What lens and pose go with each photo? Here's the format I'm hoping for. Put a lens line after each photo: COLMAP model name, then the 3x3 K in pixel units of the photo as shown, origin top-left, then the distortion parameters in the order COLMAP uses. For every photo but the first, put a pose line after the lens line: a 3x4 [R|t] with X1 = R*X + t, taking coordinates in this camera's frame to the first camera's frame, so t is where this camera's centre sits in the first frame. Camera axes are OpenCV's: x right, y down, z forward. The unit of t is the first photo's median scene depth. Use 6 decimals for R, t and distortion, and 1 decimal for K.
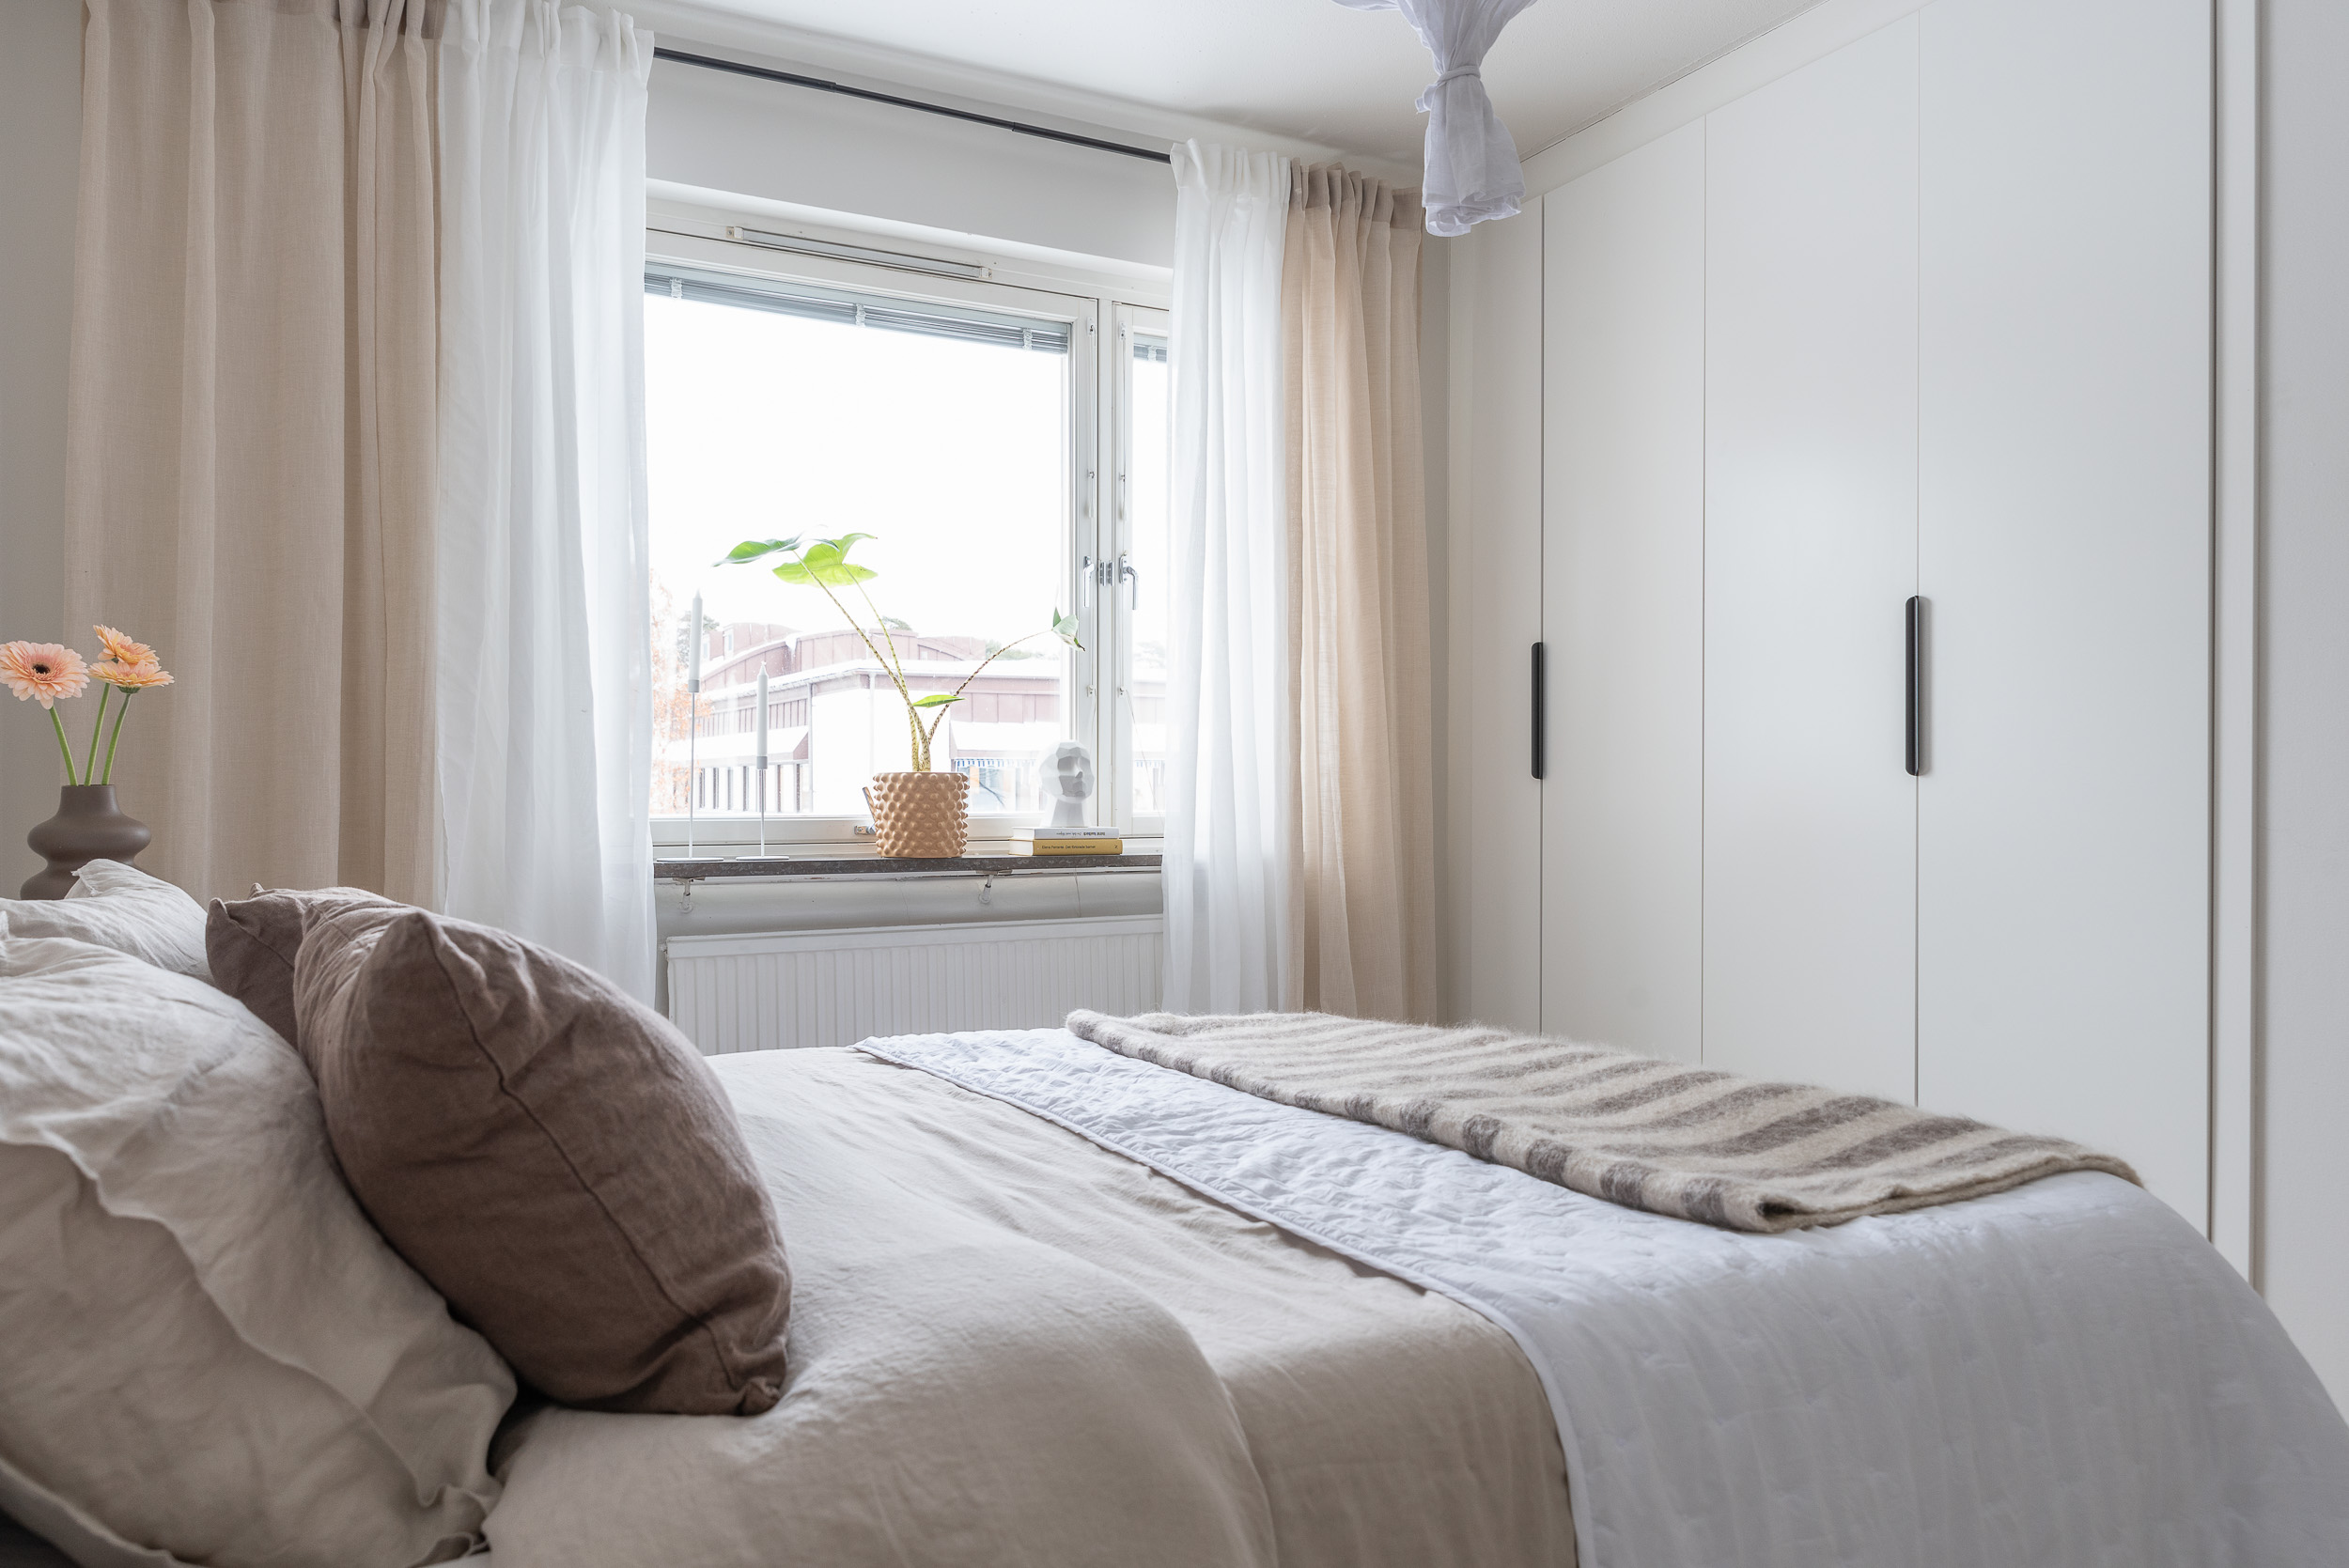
lens RADIAL K [[1550.5, 0, 1174.5], [0, 1550.5, 784.0], [0, 0, 1]] dist [-0.002051, -0.001653]
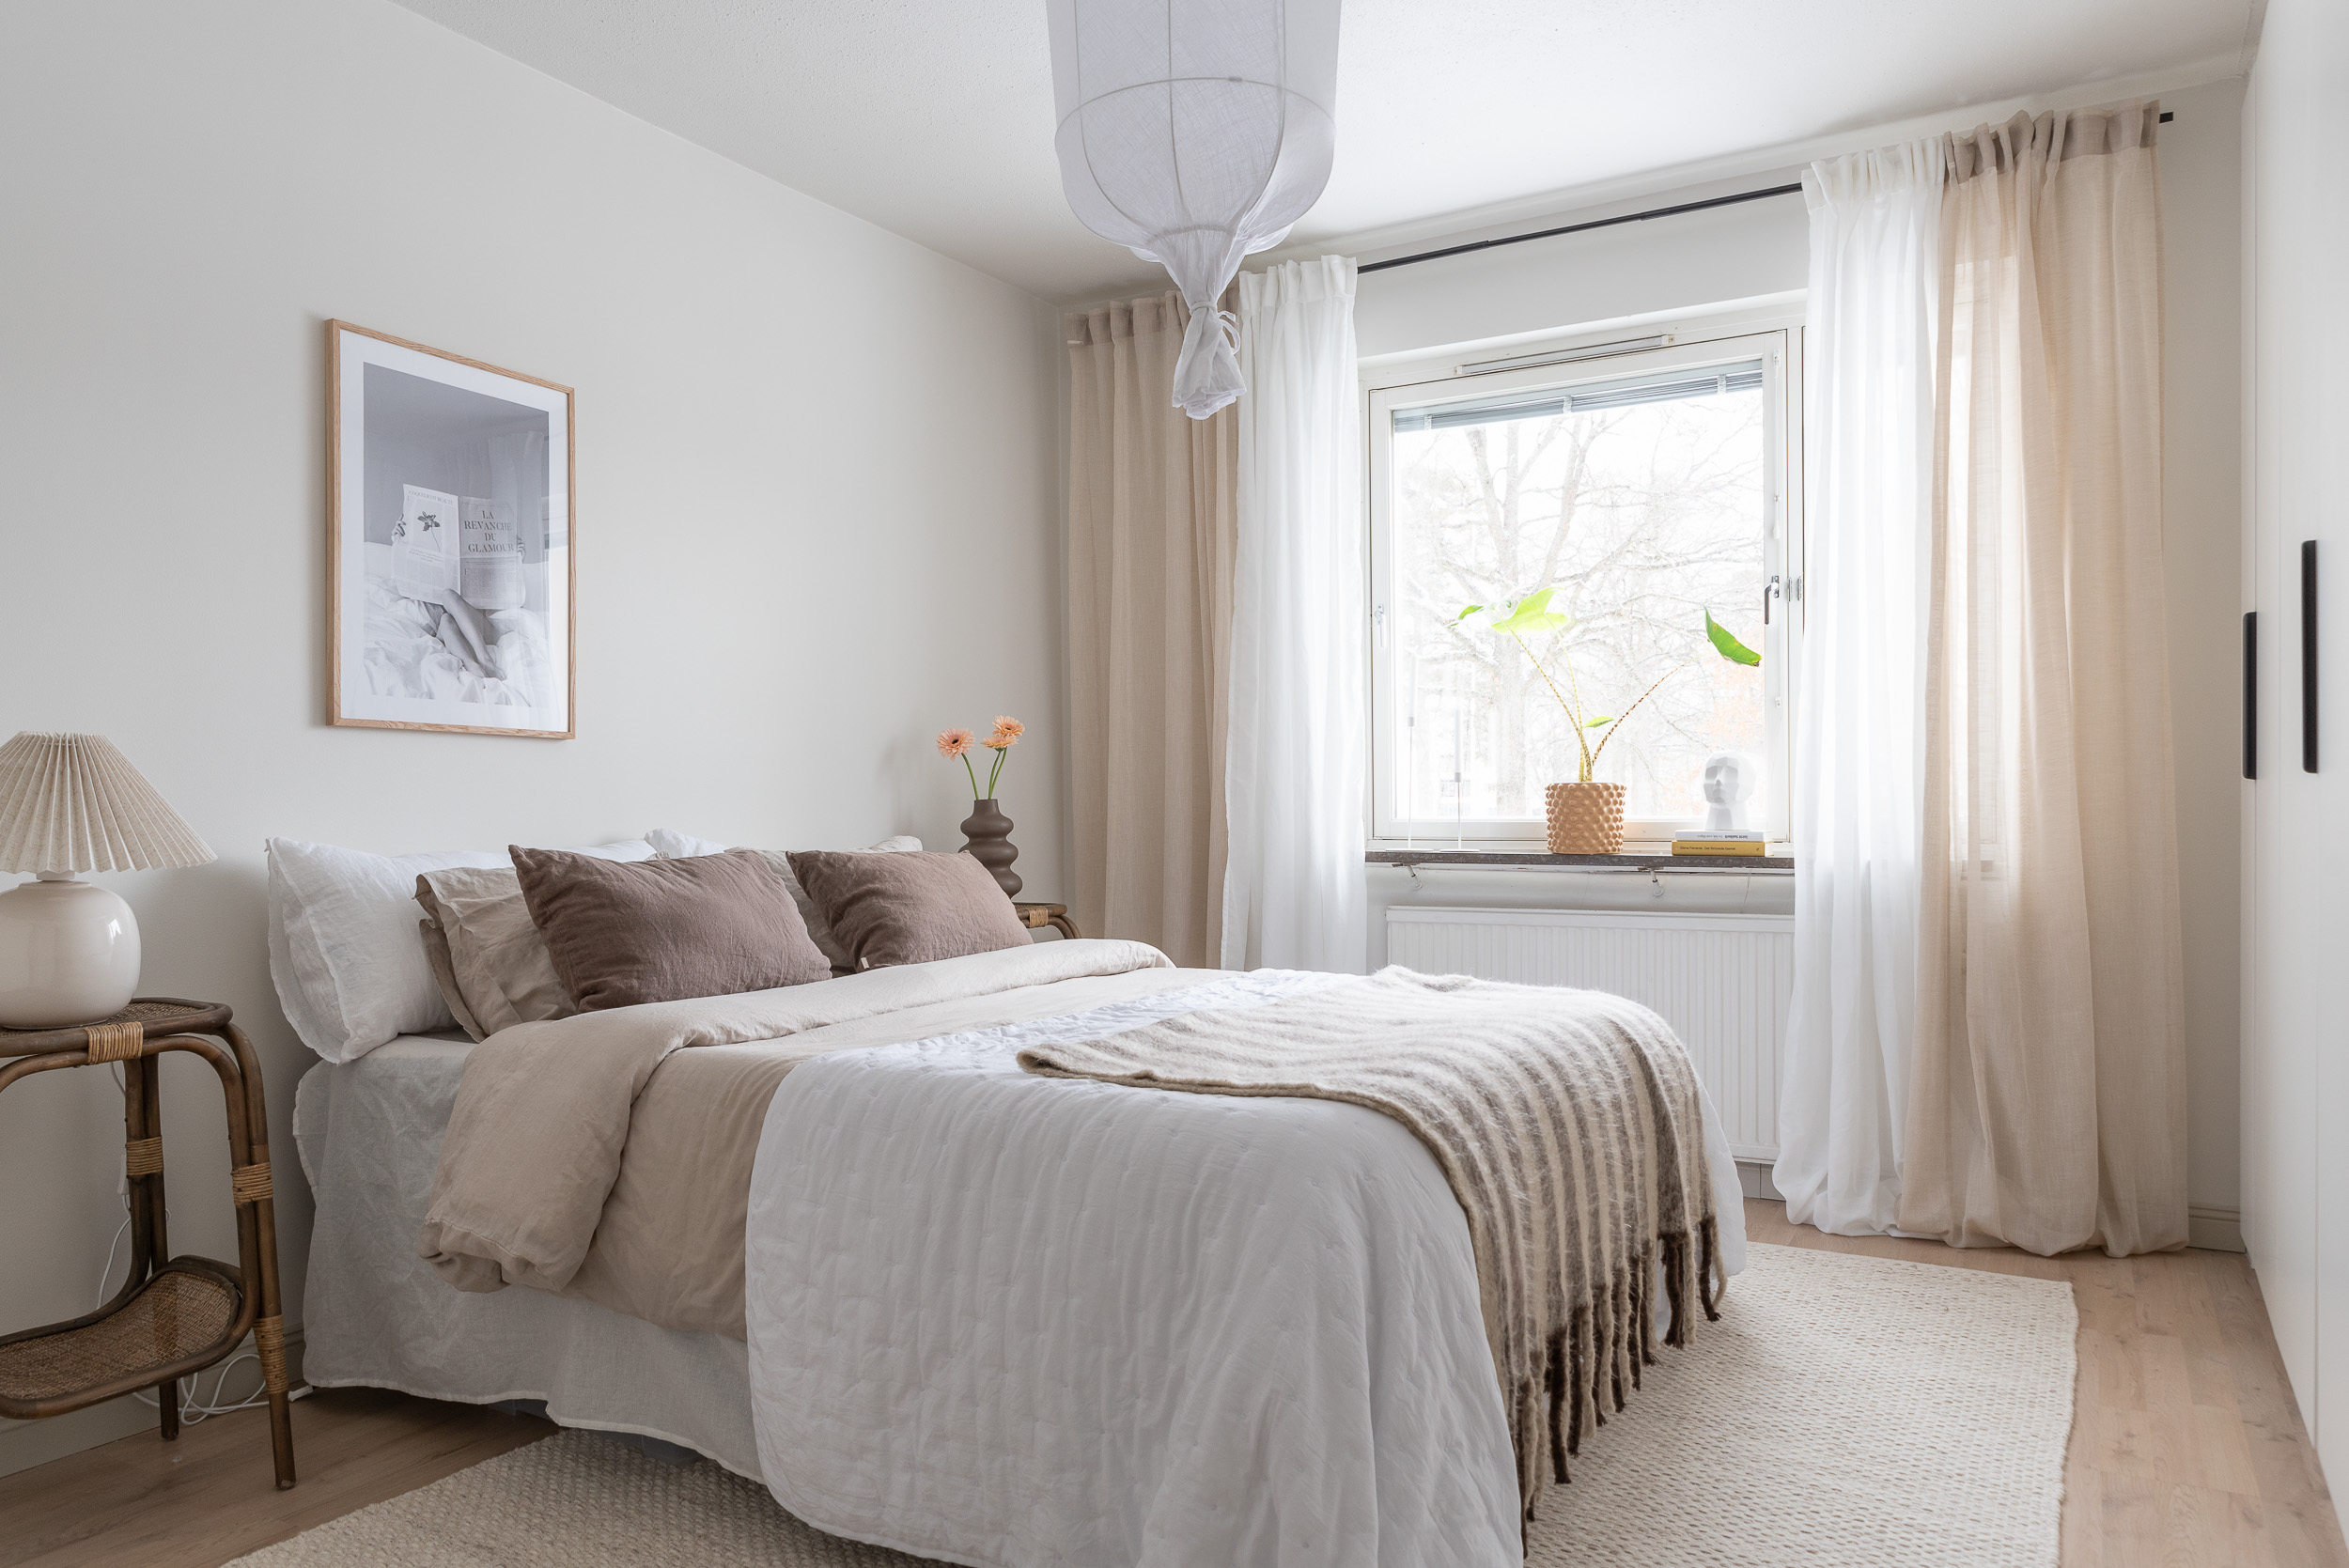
lens RADIAL K [[1550.5, 0, 1174.5], [0, 1550.5, 784.0], [0, 0, 1]] dist [-0.002051, -0.001653]
pose [[0.544186, -0.012797, -0.838867, 0.644858], [0.010691, 0.999908, -0.008319, 0.000152], [0.838897, -0.004442, 0.544272, 0.084274]]
